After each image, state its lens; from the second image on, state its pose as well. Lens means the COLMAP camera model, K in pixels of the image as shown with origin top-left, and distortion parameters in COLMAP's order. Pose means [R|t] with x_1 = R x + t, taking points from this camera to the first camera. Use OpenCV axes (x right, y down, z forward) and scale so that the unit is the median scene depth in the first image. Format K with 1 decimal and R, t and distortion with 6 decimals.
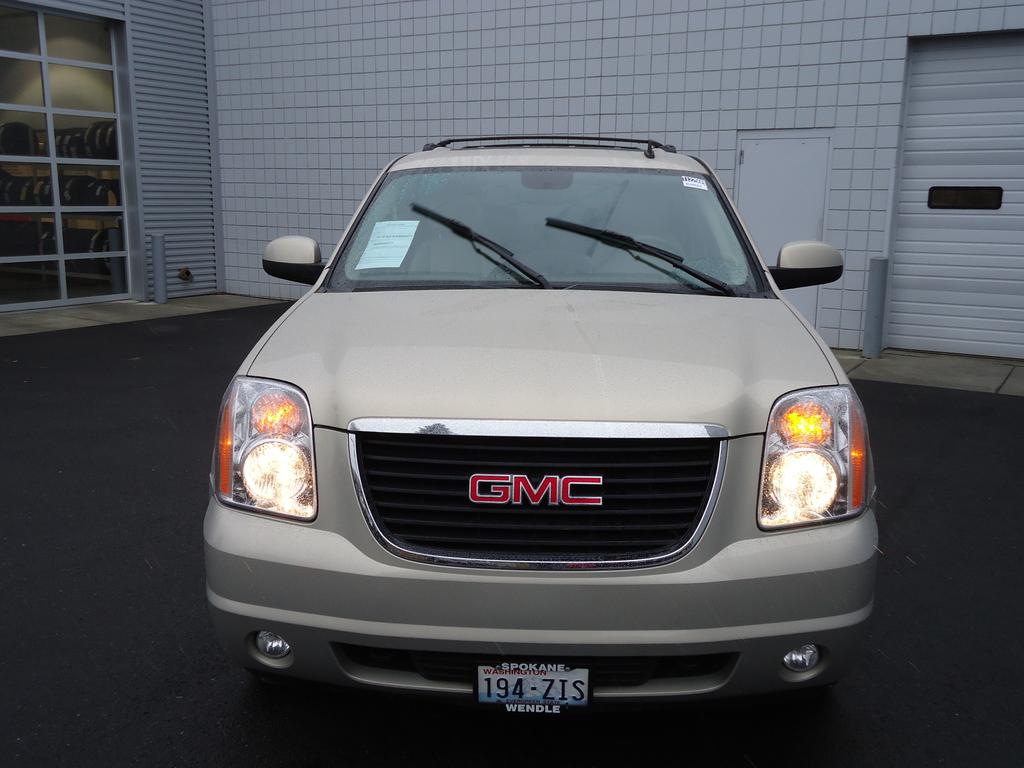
lens RADIAL K [[1017.5, 0, 522.2], [0, 1017.5, 387.1], [0, 0, 1]] dist [0.071457, 0.000000]
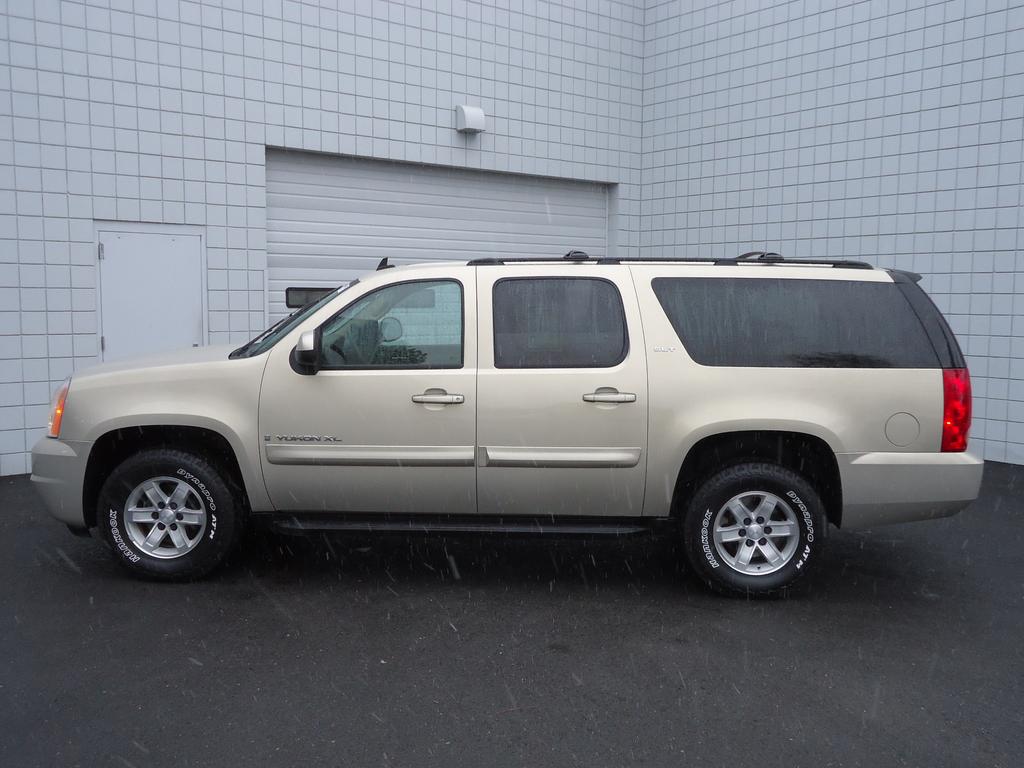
lens RADIAL K [[1017.5, 0, 519.8], [0, 1017.5, 403.8], [0, 0, 1]] dist [0.071457, 0.000000]
pose [[0.347927, -0.115399, 0.930392, -0.473250], [0.173291, 0.983211, 0.057147, -0.089458], [-0.921367, 0.141346, 0.362084, 0.391115]]
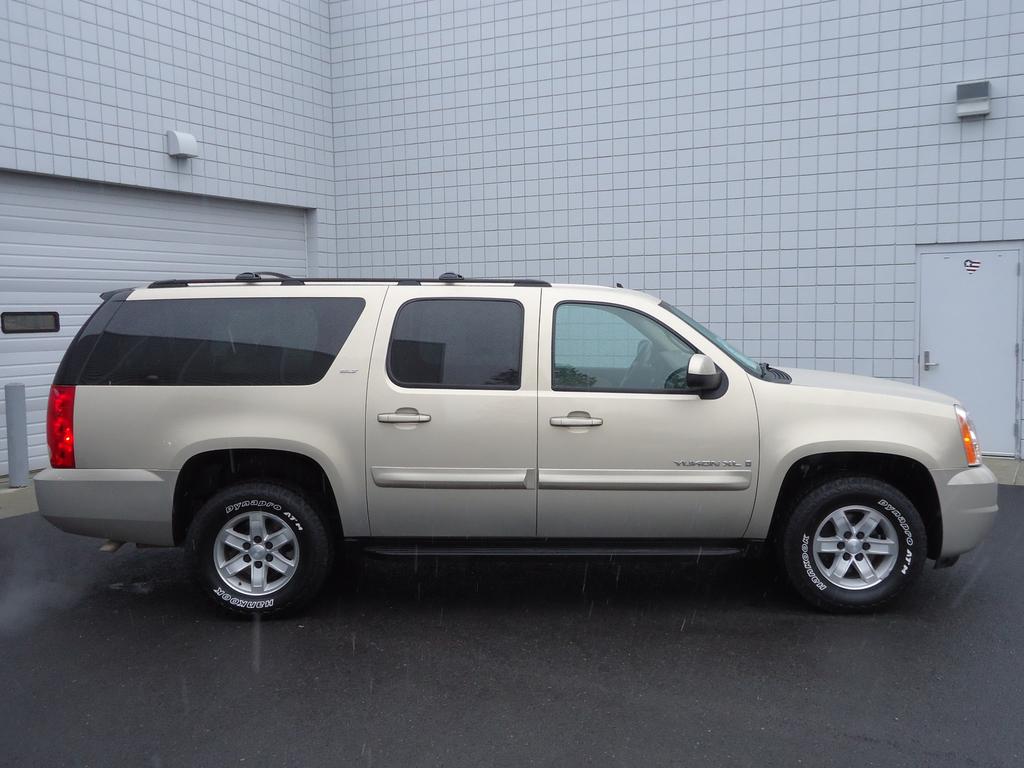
lens RADIAL K [[1017.5, 0, 507.0], [0, 1017.5, 382.0], [0, 0, 1]] dist [0.071457, 0.000000]
pose [[-0.057035, -0.097776, 0.993573, -0.592865], [0.197646, 0.974391, 0.107234, -0.135510], [-0.978613, 0.202491, -0.036250, 0.544340]]
